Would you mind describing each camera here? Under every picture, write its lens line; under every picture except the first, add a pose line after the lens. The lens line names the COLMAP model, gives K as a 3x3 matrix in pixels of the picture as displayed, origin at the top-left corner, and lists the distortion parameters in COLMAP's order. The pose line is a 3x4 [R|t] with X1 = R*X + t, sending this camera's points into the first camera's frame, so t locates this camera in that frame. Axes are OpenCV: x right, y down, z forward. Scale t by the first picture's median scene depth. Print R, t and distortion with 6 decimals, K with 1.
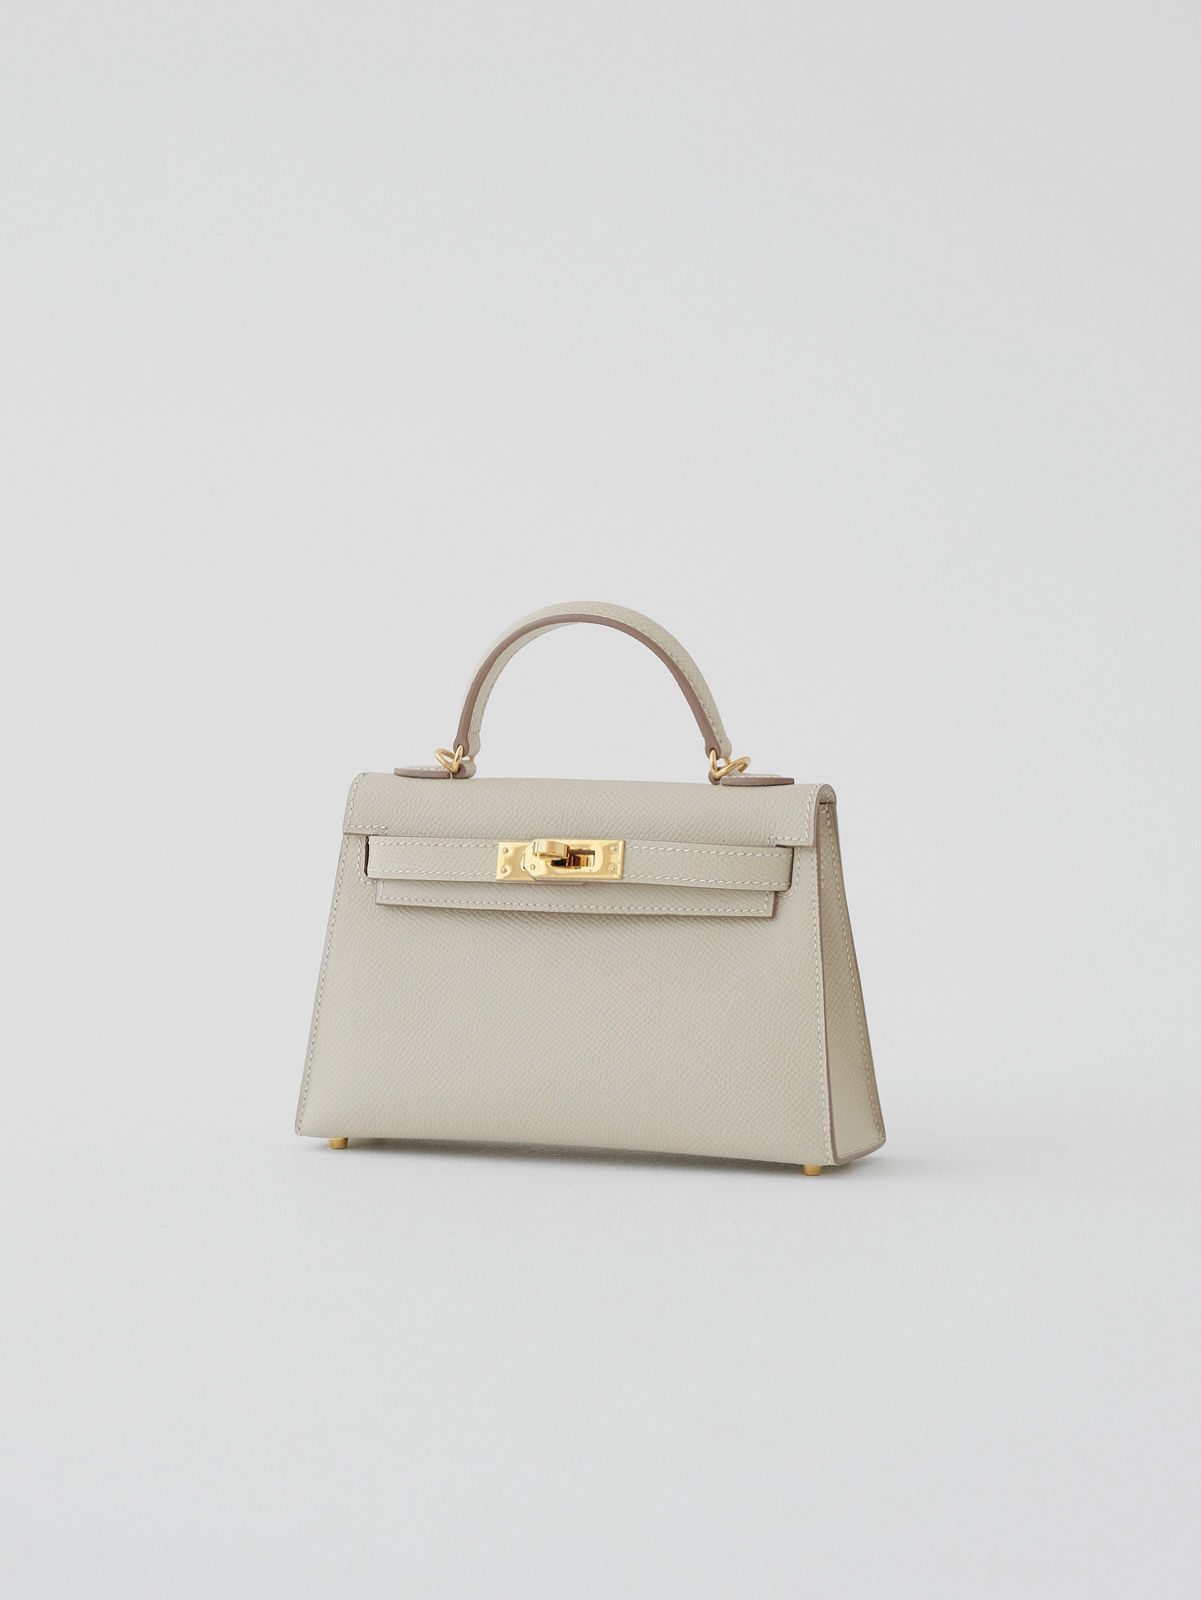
lens RADIAL K [[5713.8, 0, 603.2], [0, 5713.8, 800.9], [0, 0, 1]] dist [-0.361647, 0.000000]
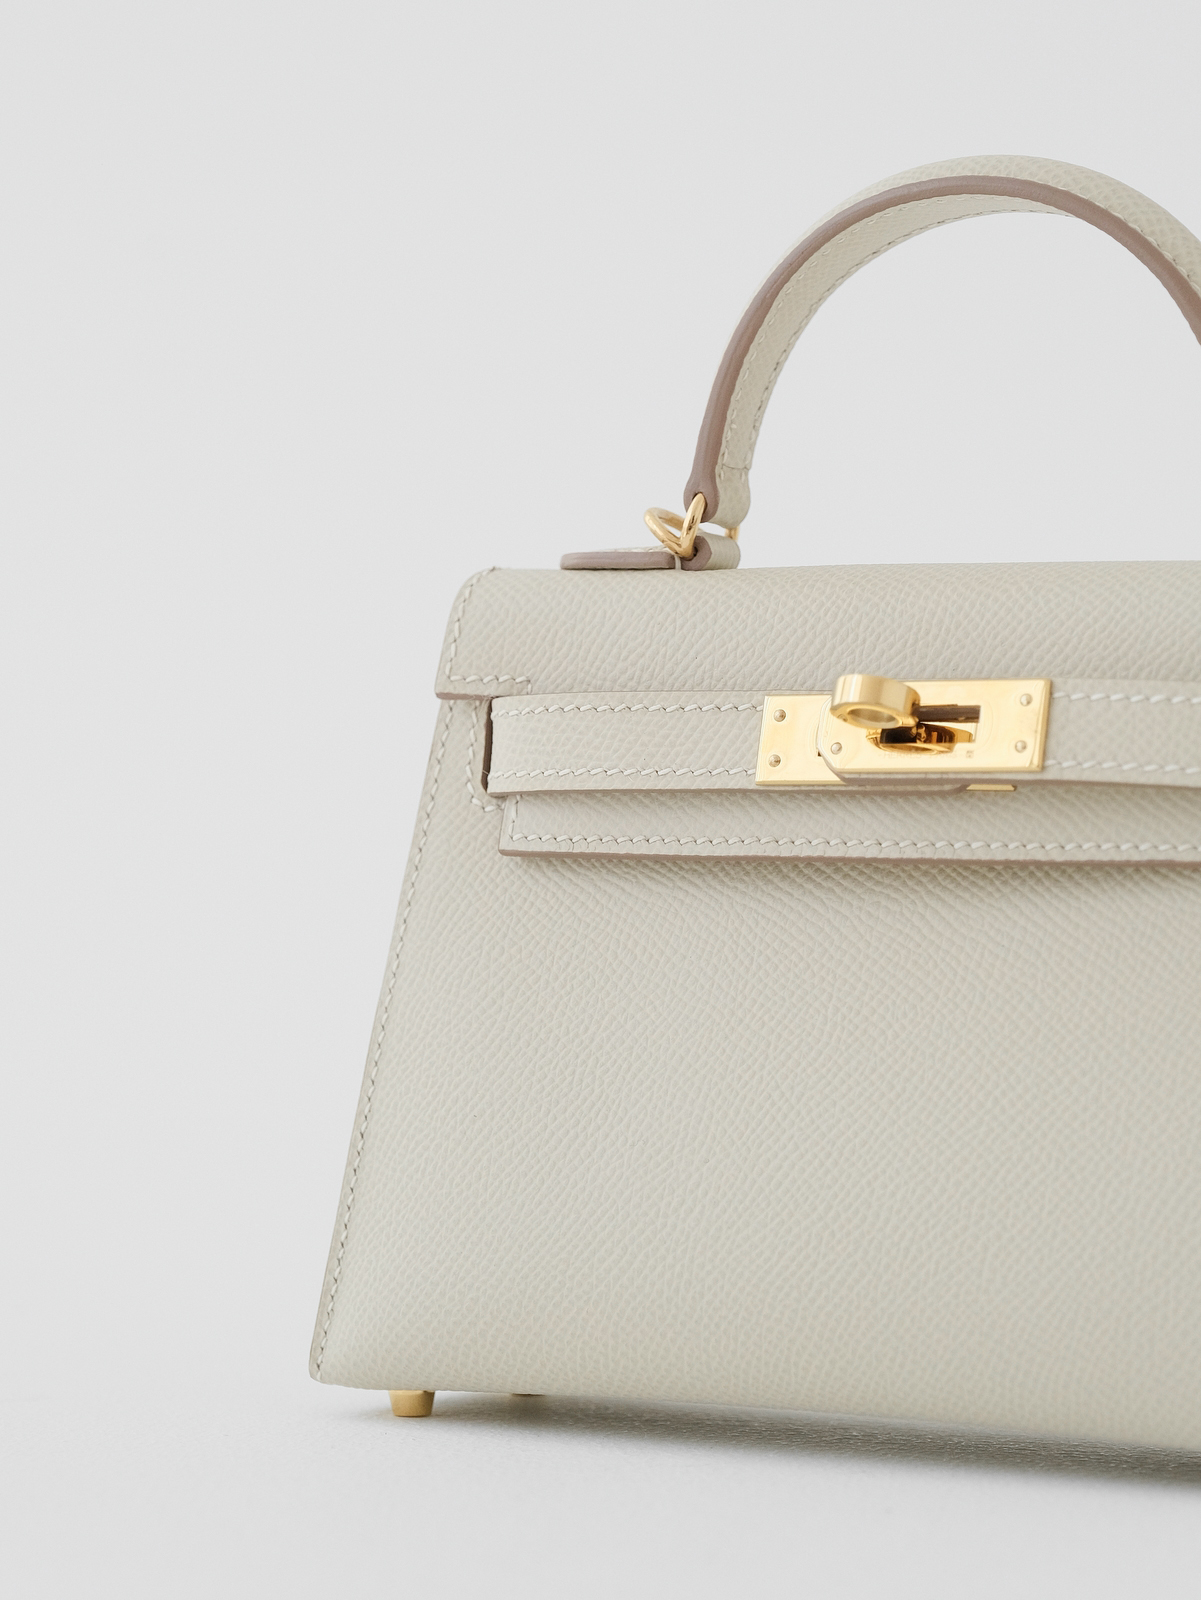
lens RADIAL K [[5713.8, 0, 599.4], [0, 5713.8, 793.4], [0, 0, 1]] dist [-0.361647, 0.000000]
pose [[0.990536, 0.011407, -0.136778, 0.027270], [-0.019618, 0.998075, -0.058840, 0.039108], [0.135843, 0.060967, 0.988853, 0.571478]]
